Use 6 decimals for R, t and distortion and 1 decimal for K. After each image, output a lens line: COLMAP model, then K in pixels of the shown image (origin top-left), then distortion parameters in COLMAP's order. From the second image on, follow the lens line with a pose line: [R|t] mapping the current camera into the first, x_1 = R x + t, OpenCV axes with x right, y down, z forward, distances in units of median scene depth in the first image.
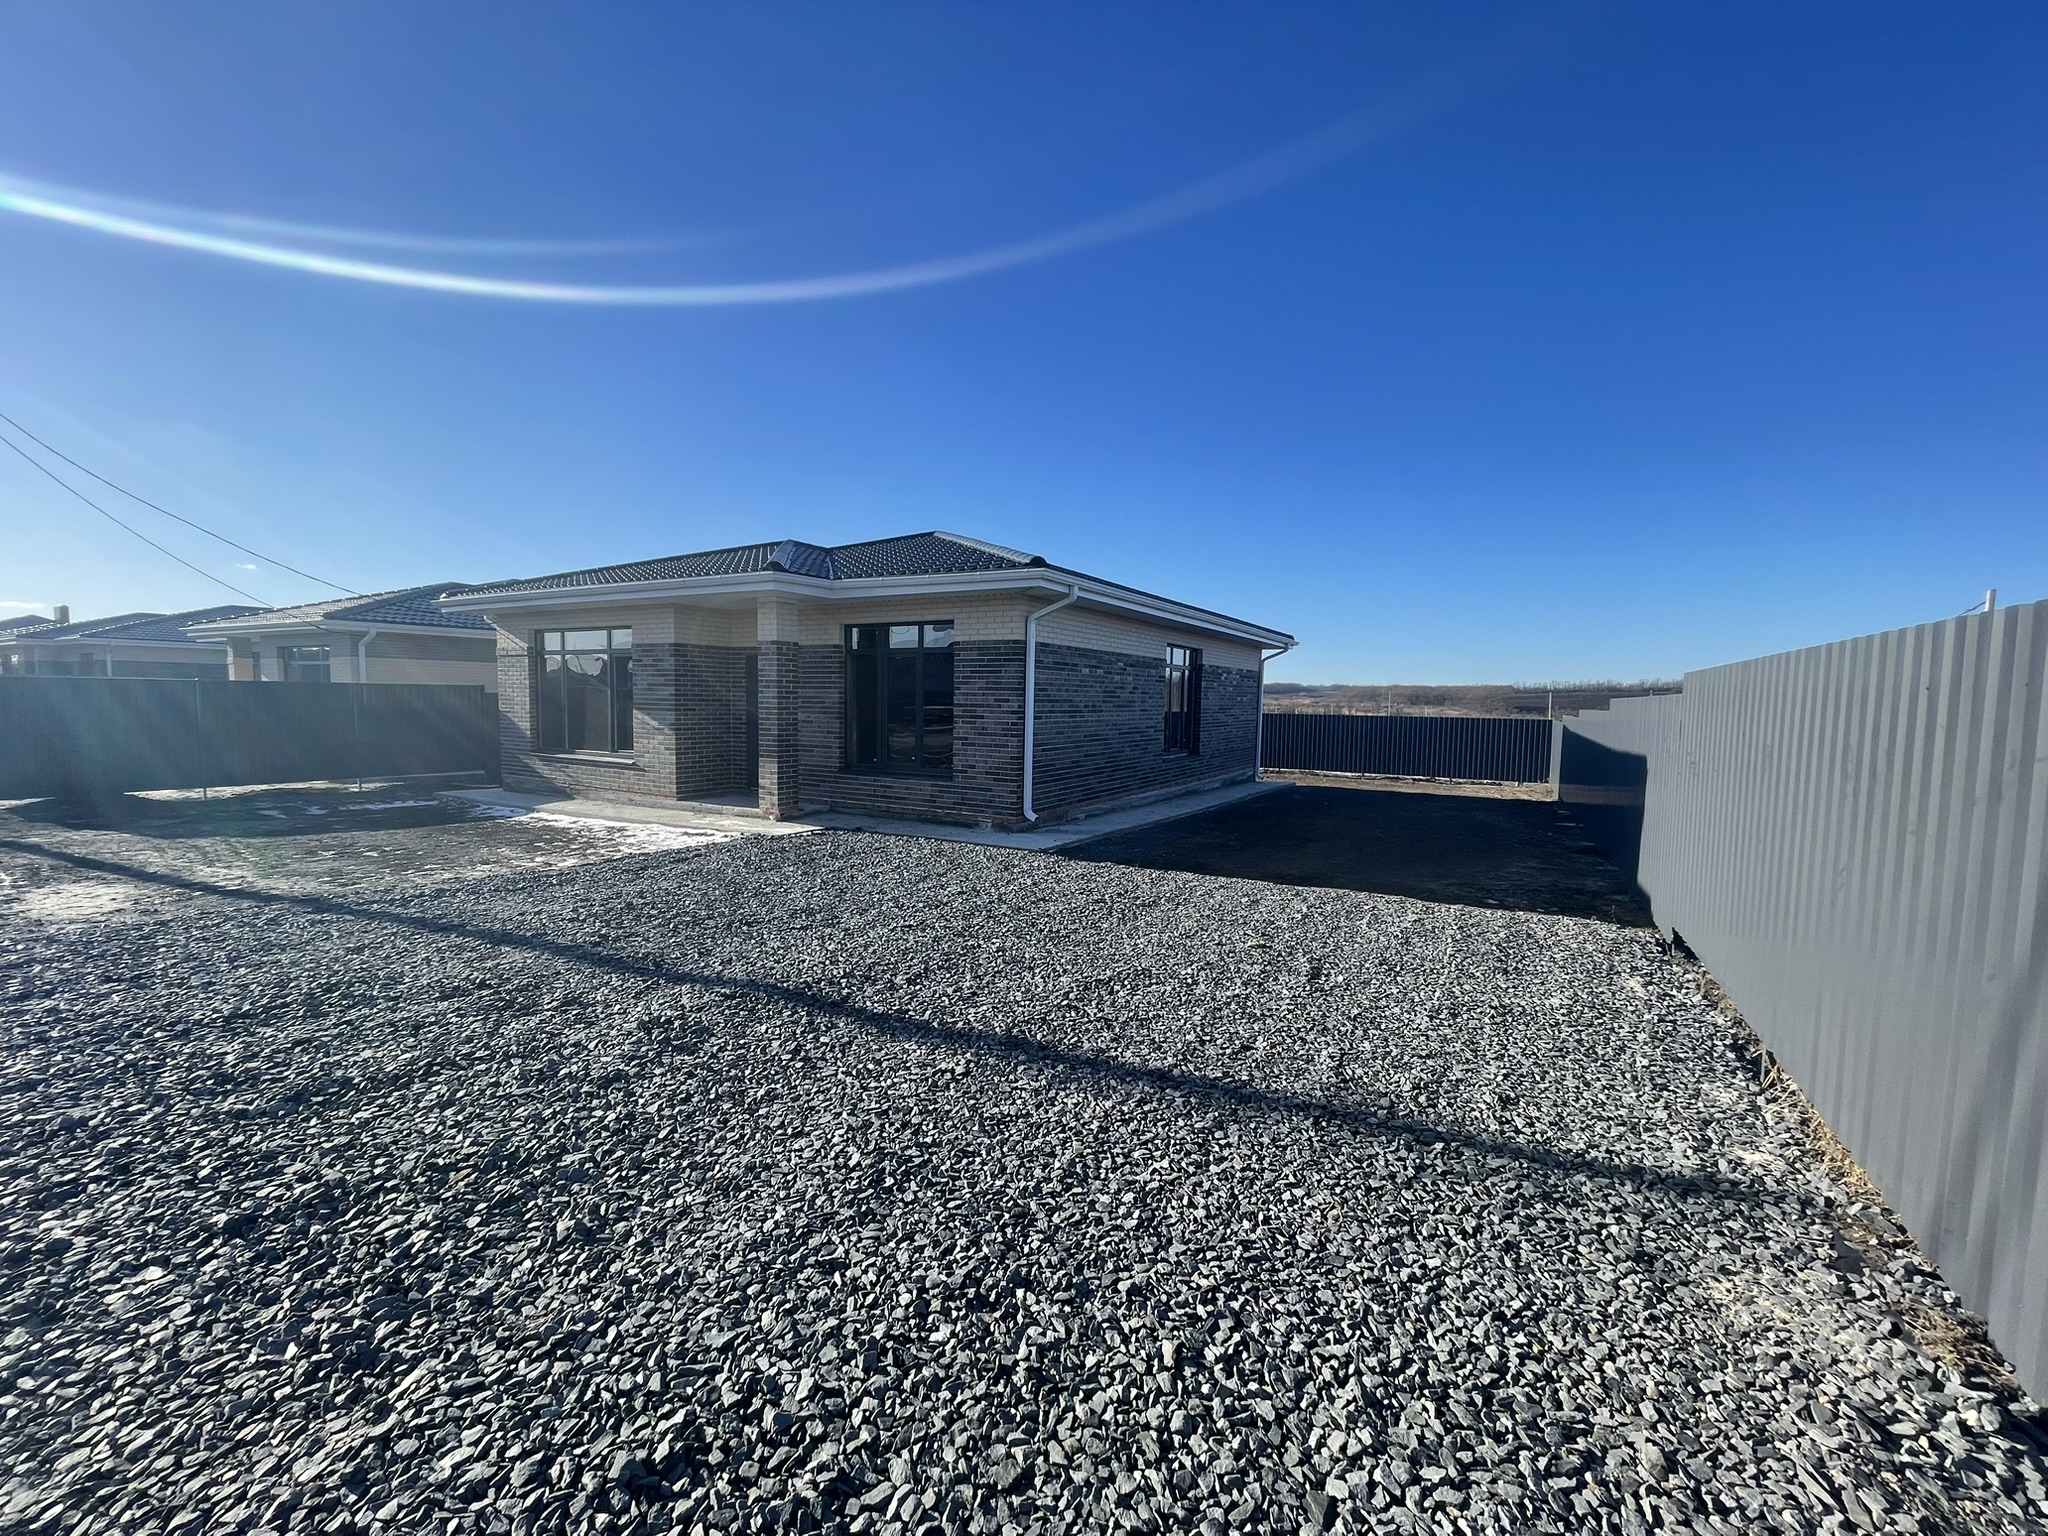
lens RADIAL K [[835.6, 0, 1013.9], [0, 835.6, 767.8], [0, 0, 1]] dist [-0.010272, -0.000983]
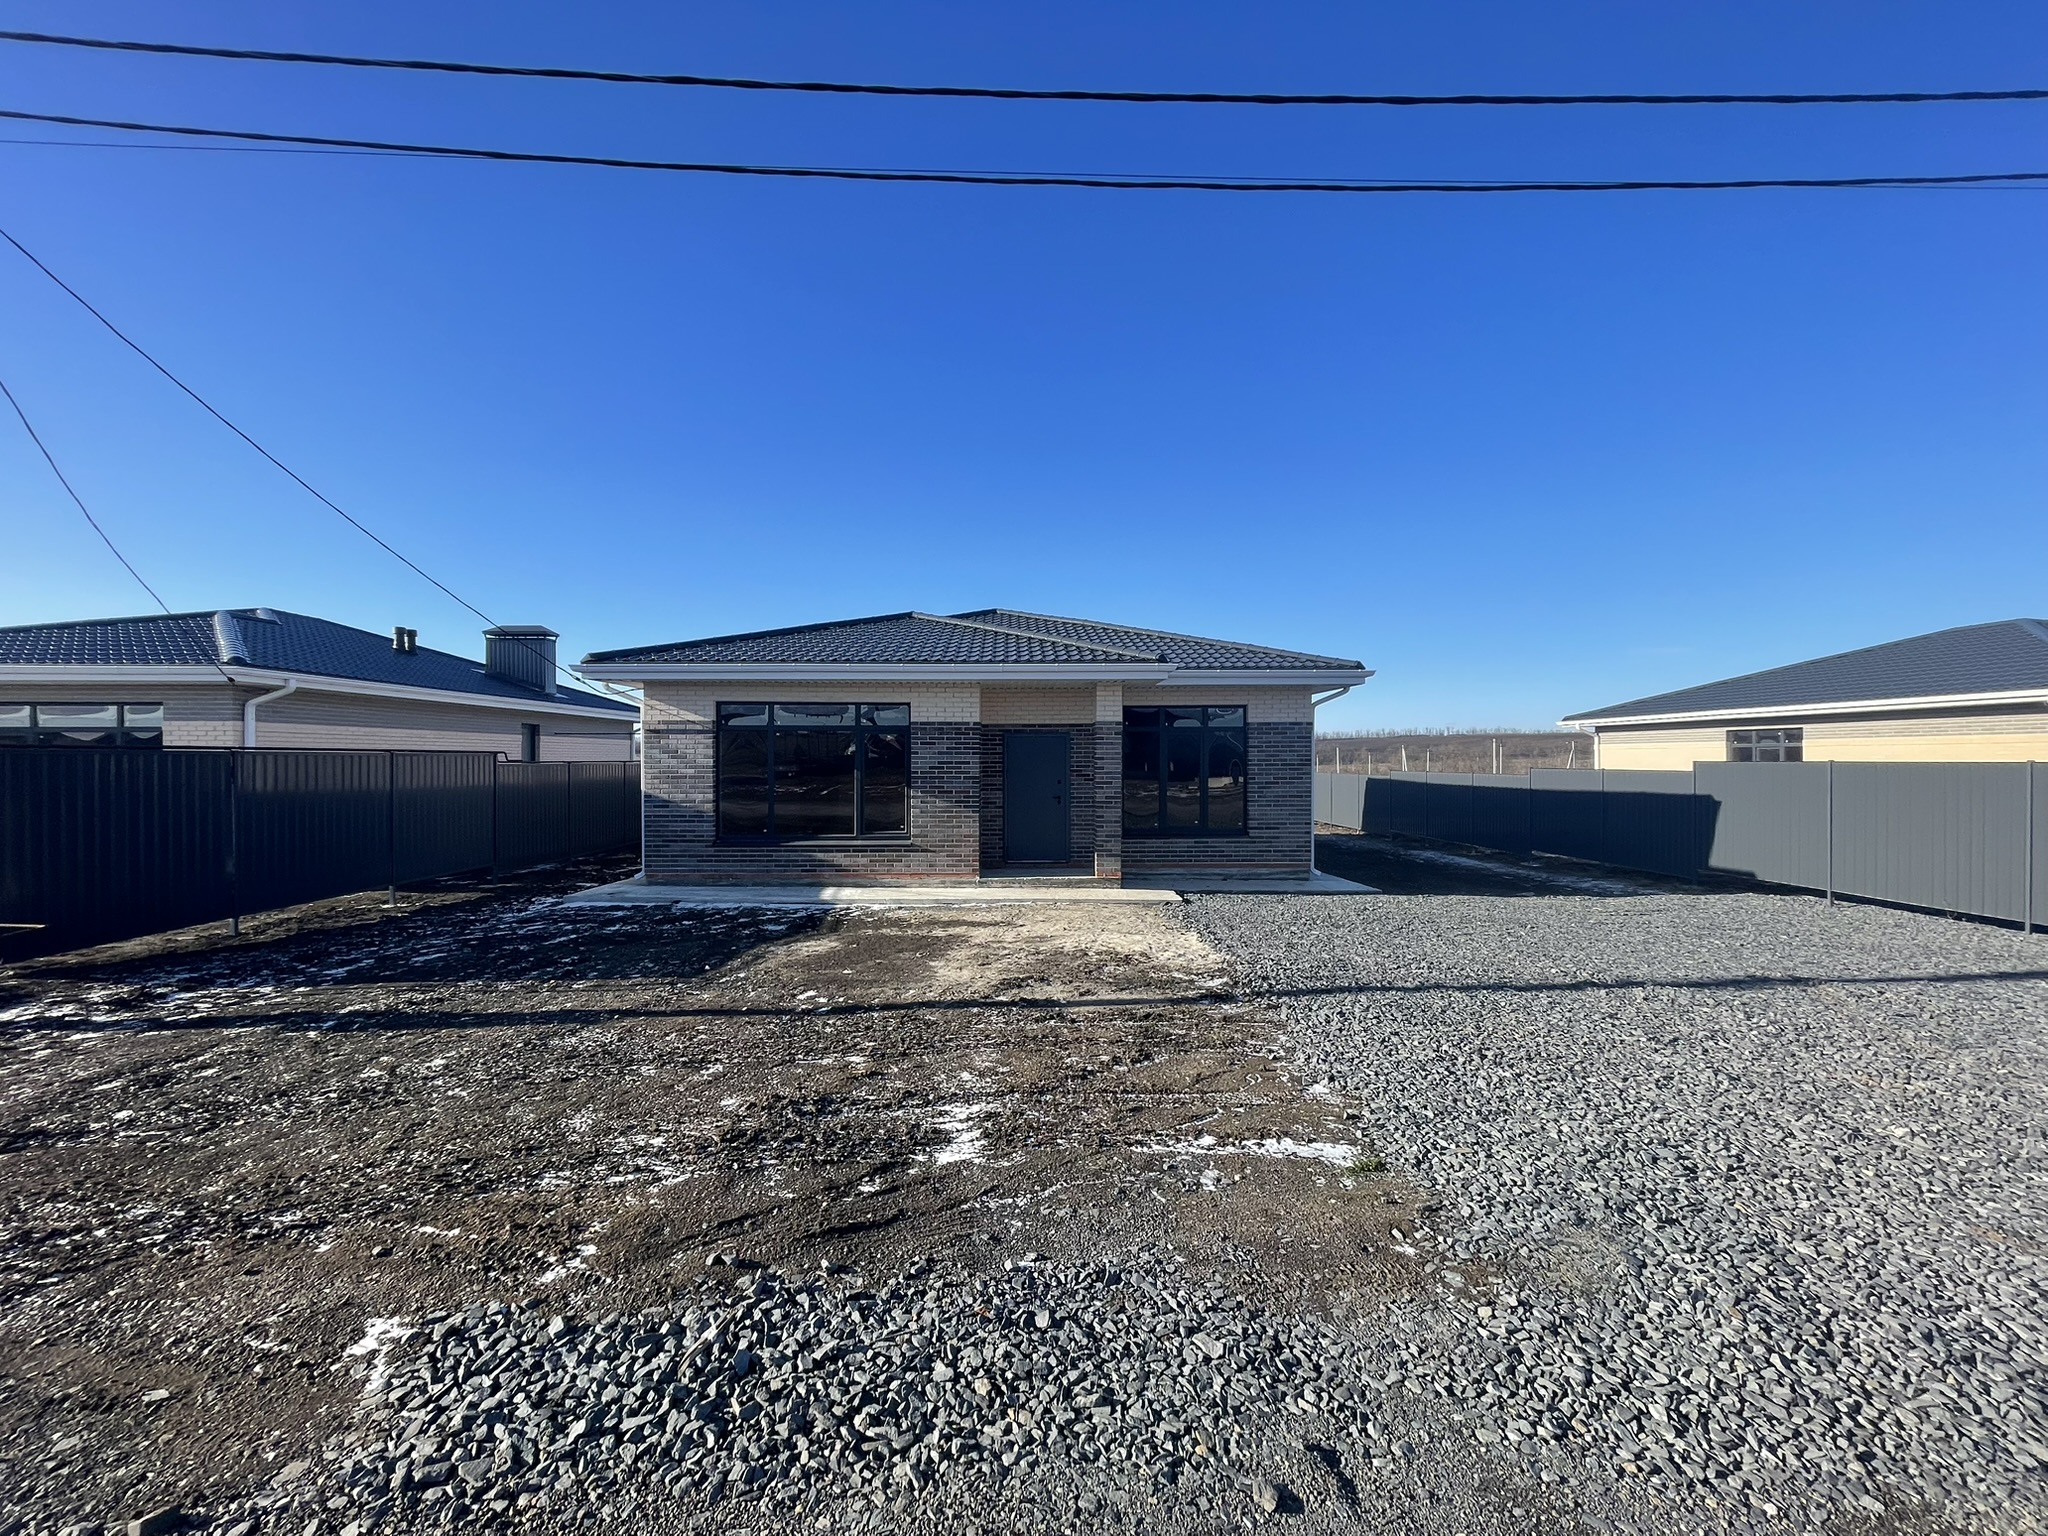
lens RADIAL K [[826.6, 0, 999.0], [0, 826.6, 769.4], [0, 0, 1]] dist [0.022003, -0.000097]
pose [[0.856426, -0.023239, 0.515746, -0.899247], [0.060761, 0.996581, -0.055993, -0.034709], [-0.512682, 0.079291, 0.854910, 0.145796]]
